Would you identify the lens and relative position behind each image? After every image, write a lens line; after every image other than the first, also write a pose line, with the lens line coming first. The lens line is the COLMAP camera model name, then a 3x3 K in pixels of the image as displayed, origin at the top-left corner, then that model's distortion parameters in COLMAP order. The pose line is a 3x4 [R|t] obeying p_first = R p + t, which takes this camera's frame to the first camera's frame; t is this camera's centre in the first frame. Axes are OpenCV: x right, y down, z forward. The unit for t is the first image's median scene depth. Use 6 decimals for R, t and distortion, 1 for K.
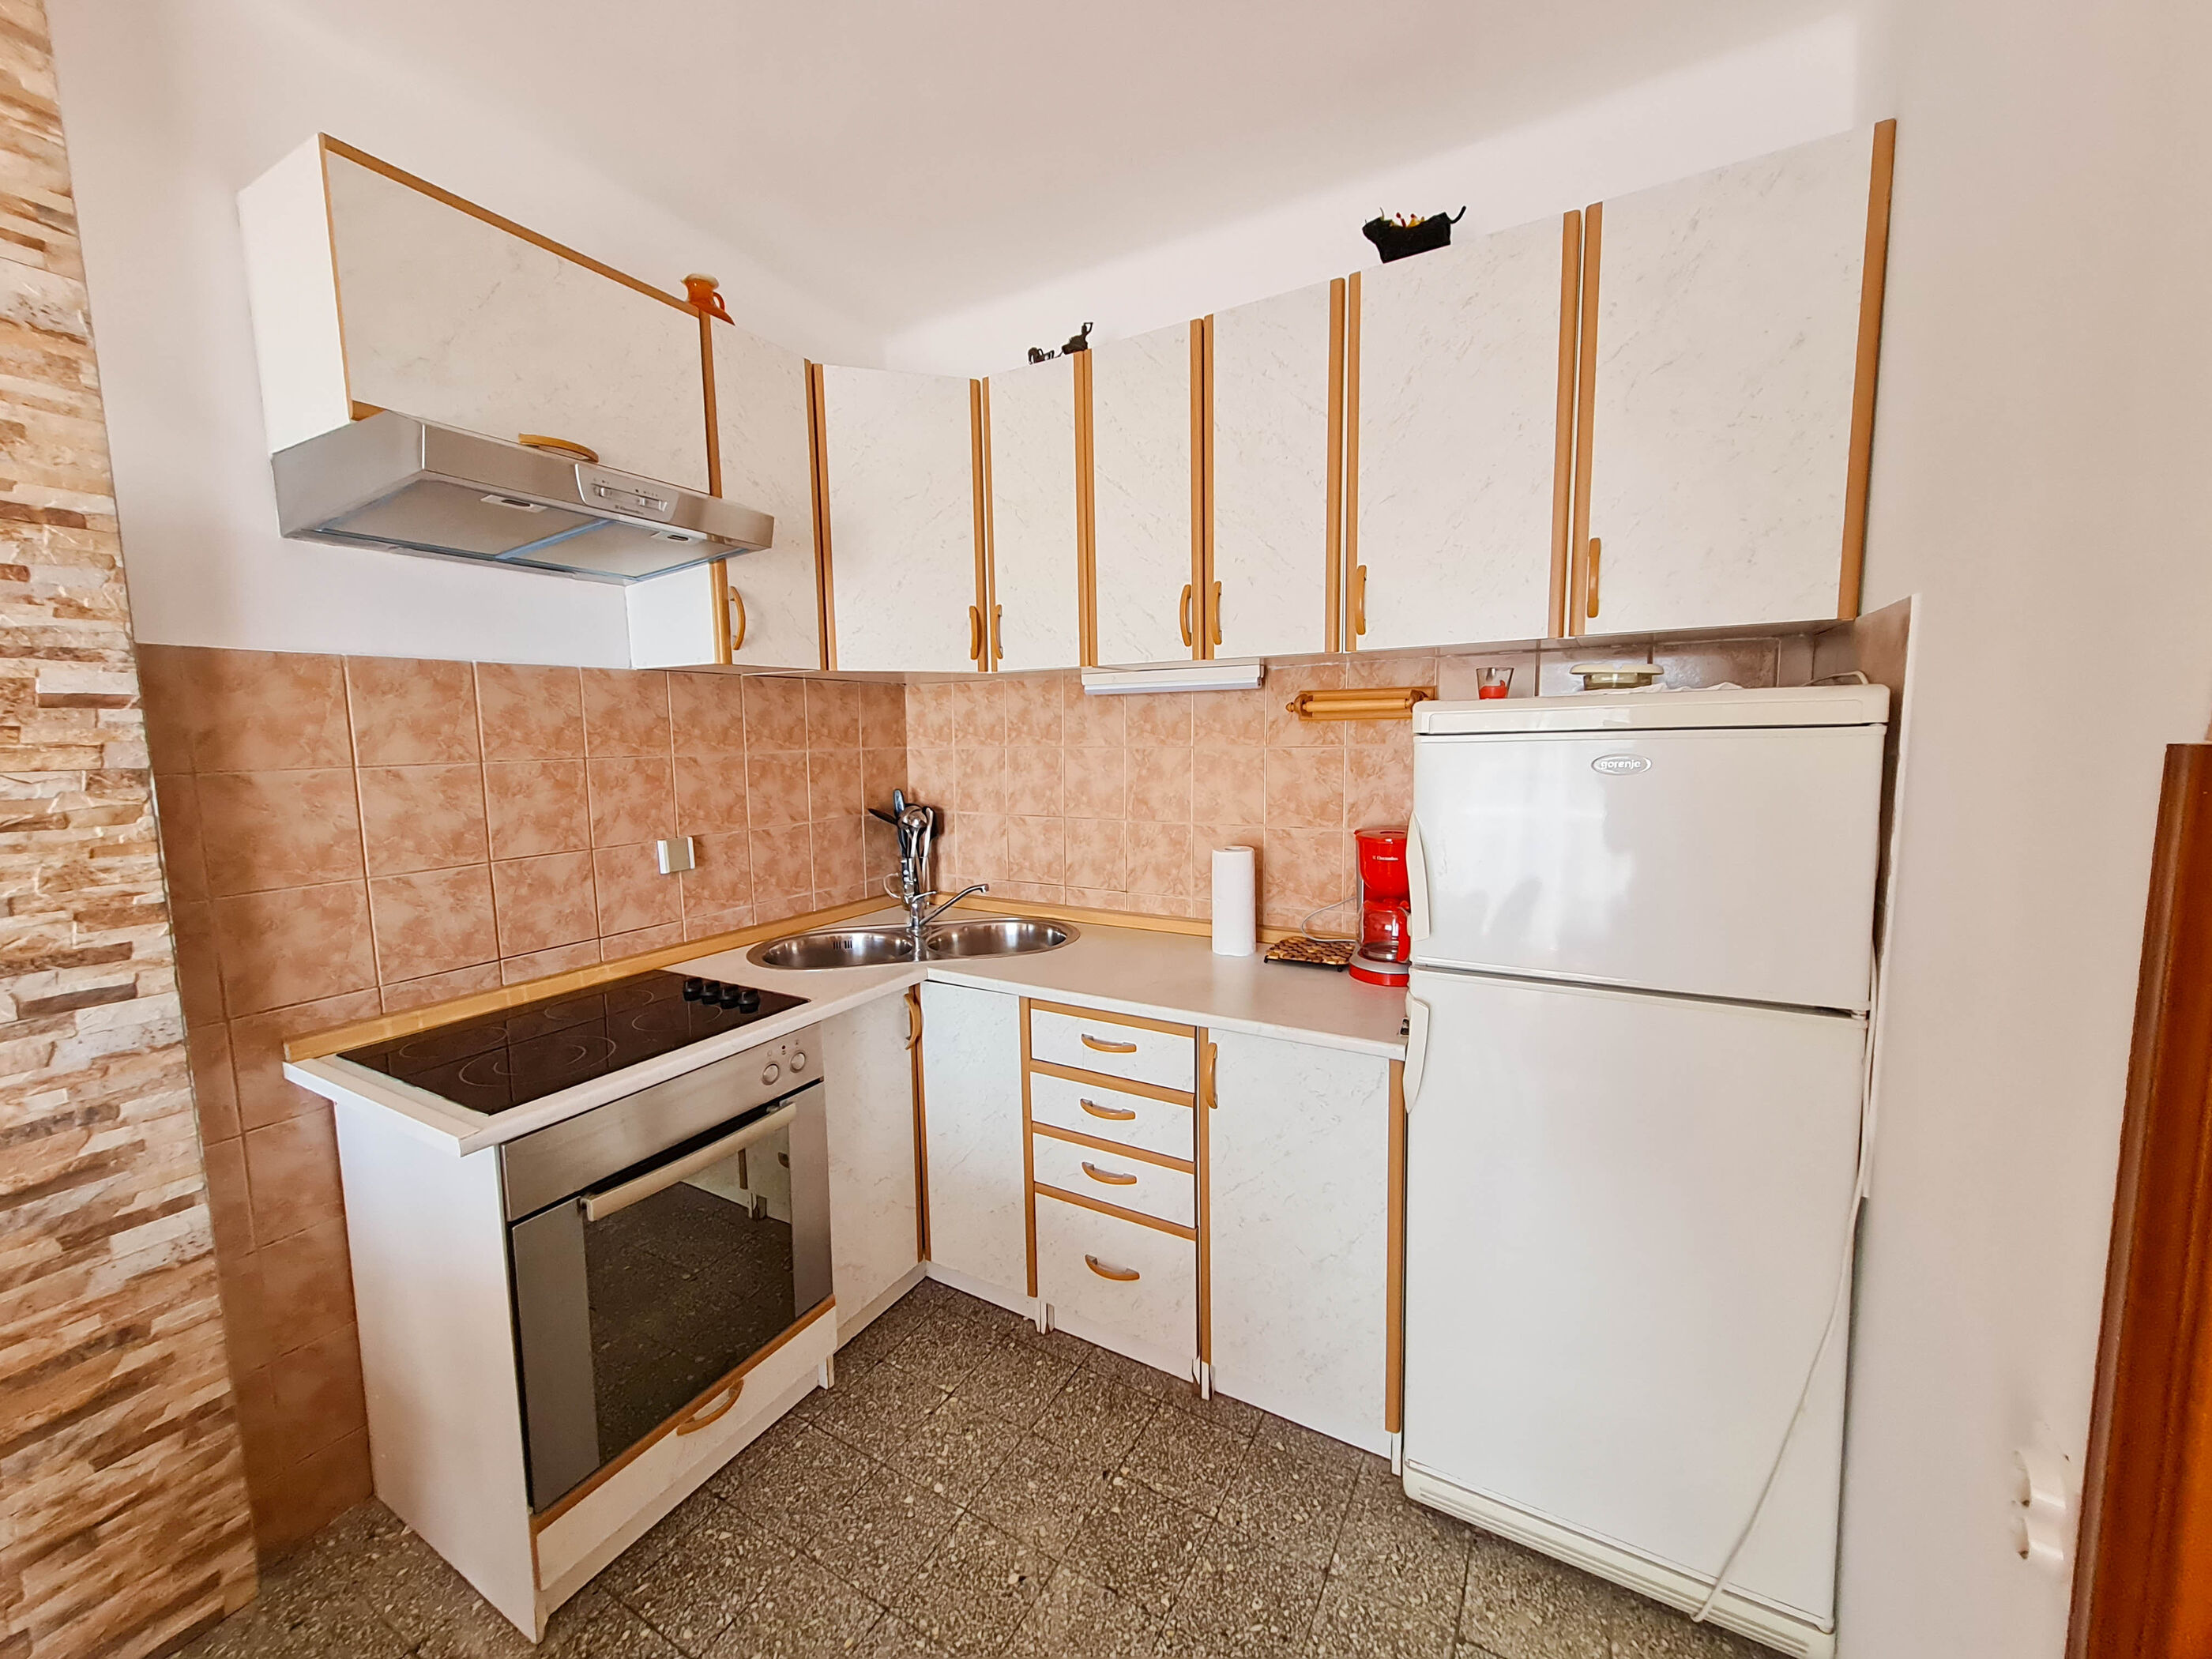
lens RADIAL K [[845.7, 0, 1109.3], [0, 845.7, 818.0], [0, 0, 1]] dist [0.005044, 0.000697]
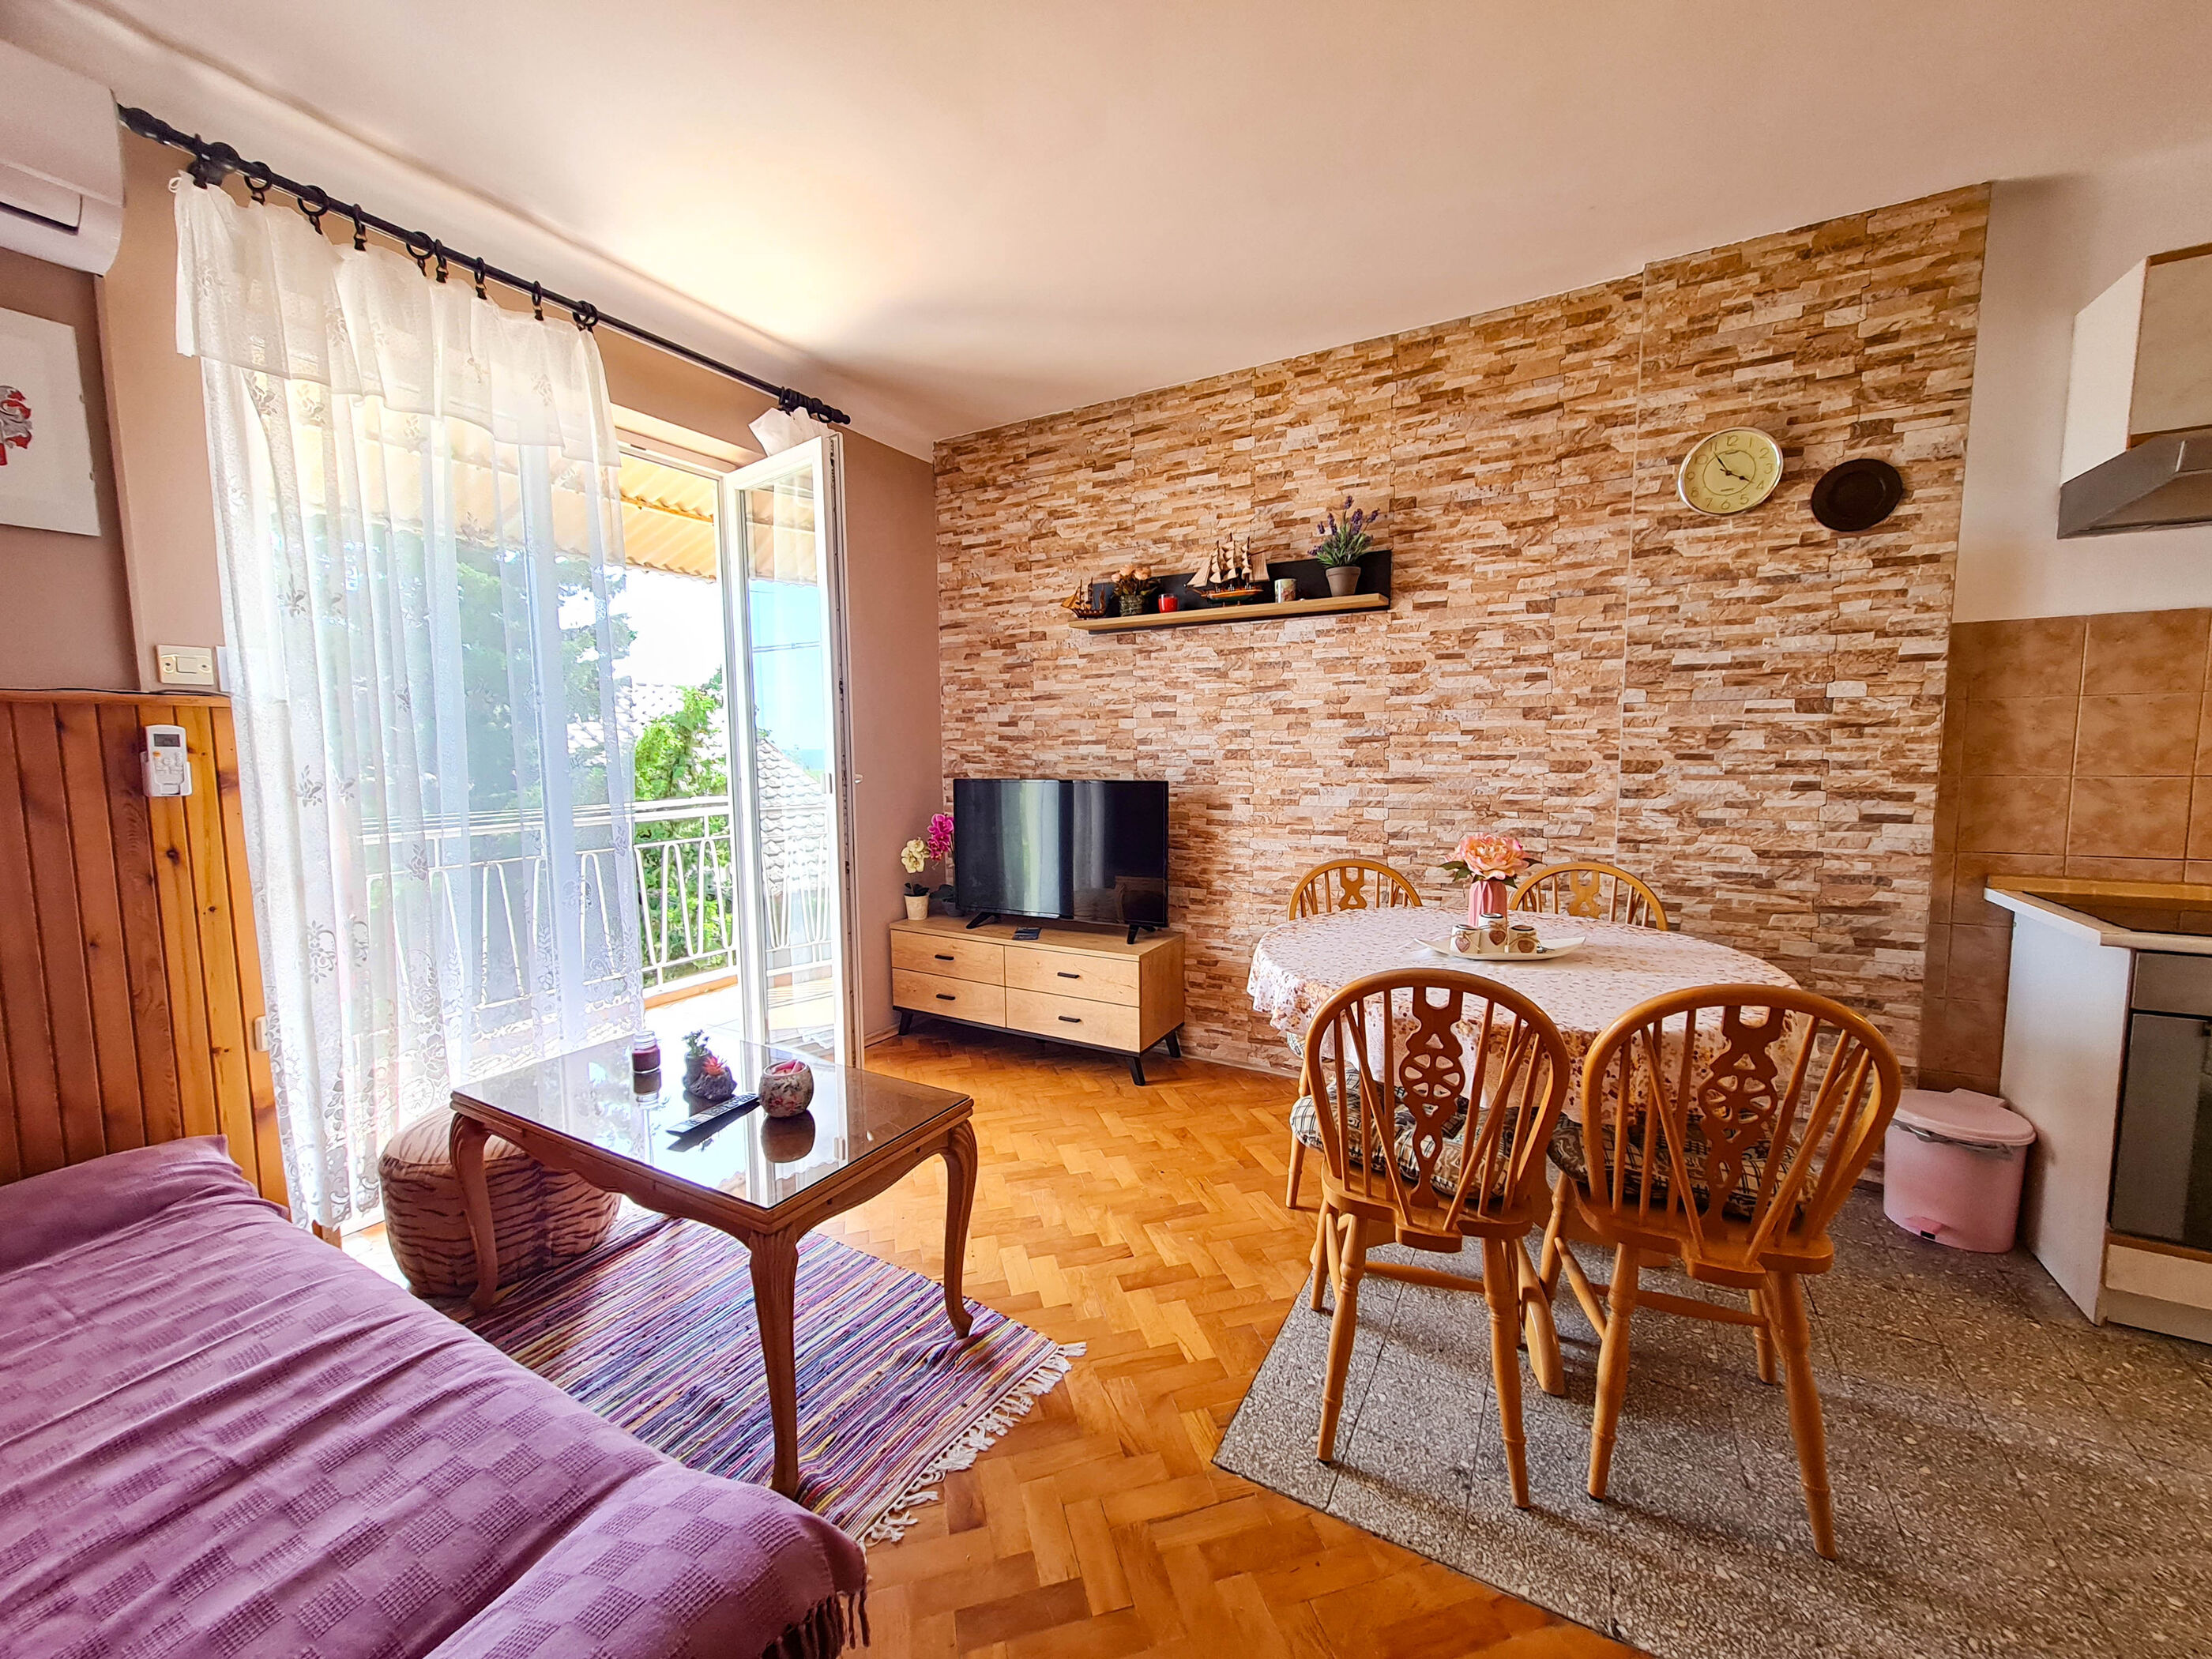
lens RADIAL K [[845.7, 0, 1103.3], [0, 845.7, 815.9], [0, 0, 1]] dist [0.005044, 0.000697]
pose [[-0.022224, 0.102270, -0.994508, 0.680513], [-0.094338, 0.990101, 0.103925, 0.171830], [0.995292, 0.096129, -0.012356, -0.680522]]
